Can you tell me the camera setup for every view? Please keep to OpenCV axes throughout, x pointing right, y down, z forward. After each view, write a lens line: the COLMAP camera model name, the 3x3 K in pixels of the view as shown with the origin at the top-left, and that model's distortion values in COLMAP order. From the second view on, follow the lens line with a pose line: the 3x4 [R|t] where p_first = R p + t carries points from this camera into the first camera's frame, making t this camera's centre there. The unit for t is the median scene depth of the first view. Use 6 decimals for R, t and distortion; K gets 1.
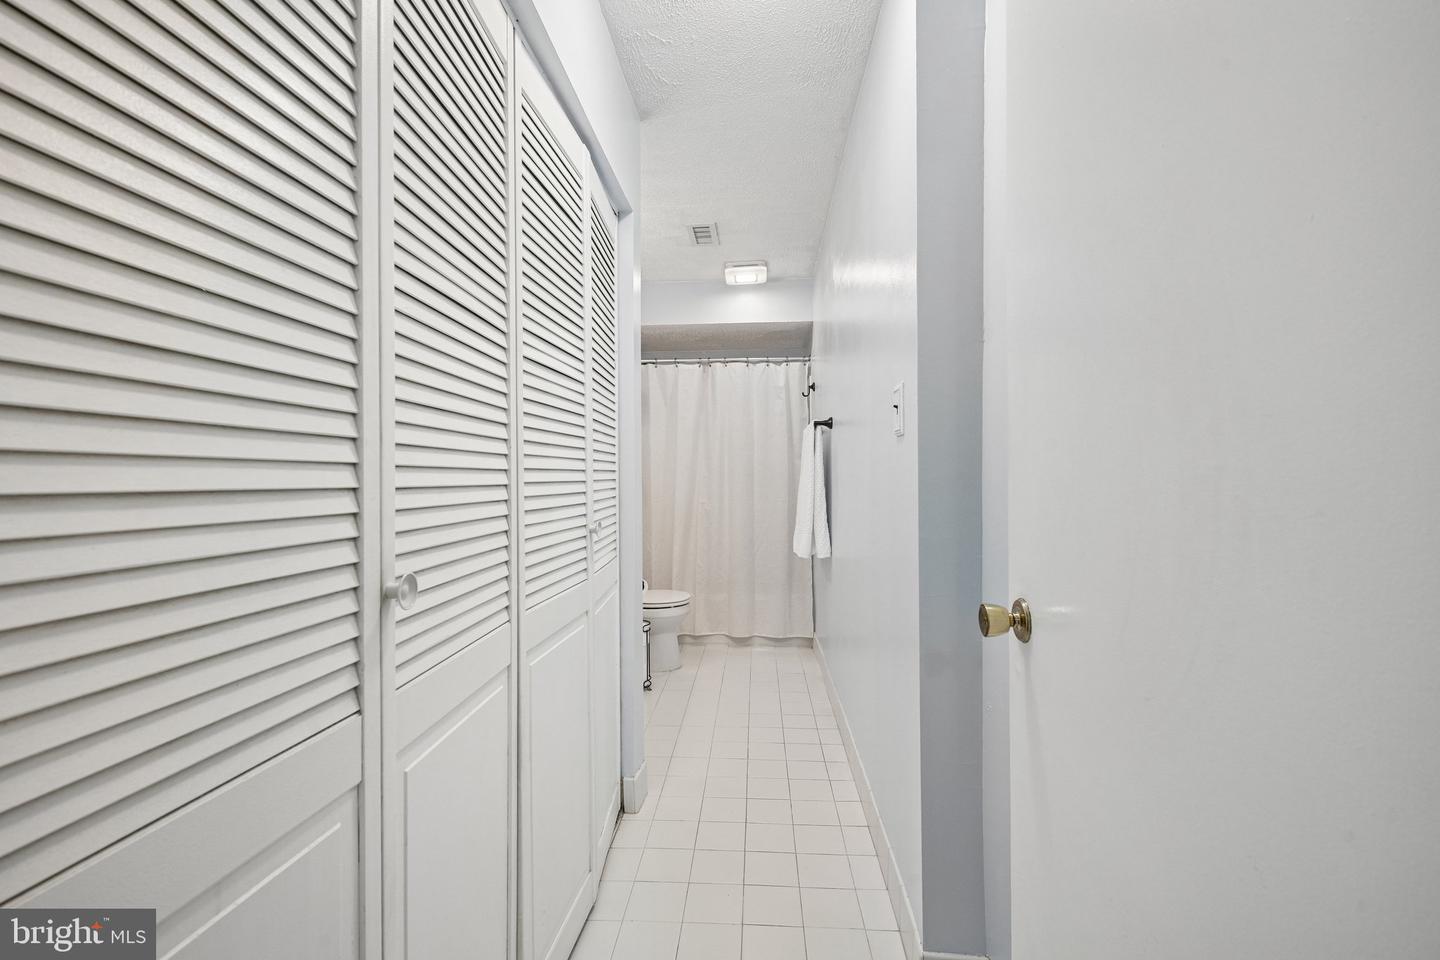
lens RADIAL K [[620.9, 0, 721.4], [0, 620.9, 475.4], [0, 0, 1]] dist [-0.004416, 0.000589]
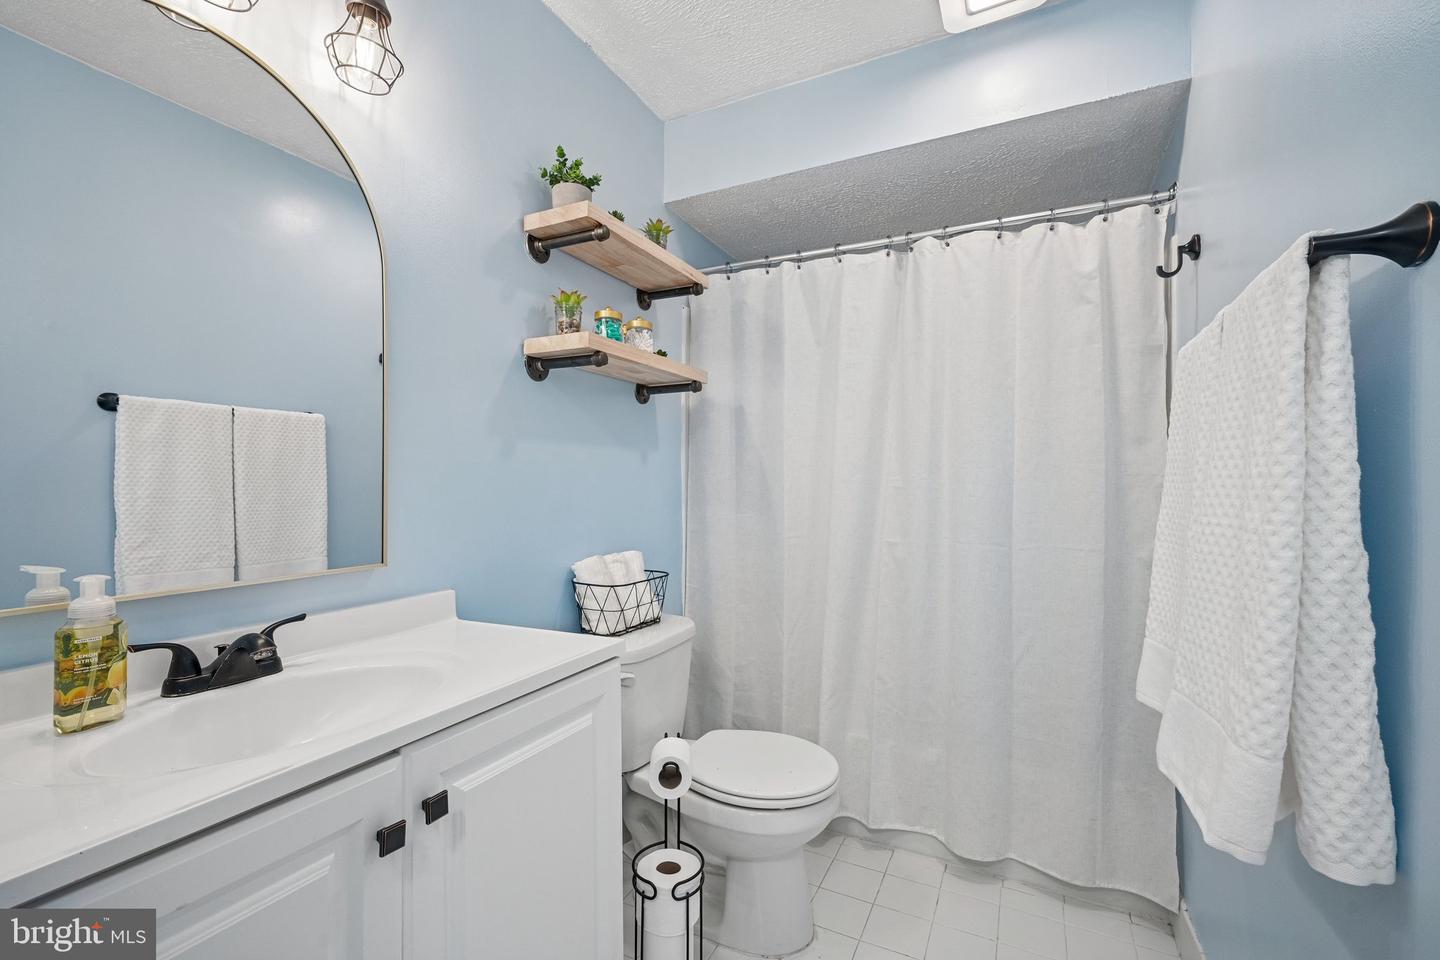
lens RADIAL K [[620.9, 0, 712.6], [0, 620.9, 481.4], [0, 0, 1]] dist [-0.004416, 0.000589]
pose [[0.917158, 0.009871, -0.398400, 0.032495], [-0.012223, 0.999920, -0.003365, 0.000160], [0.398335, 0.007955, 0.917205, 0.521355]]
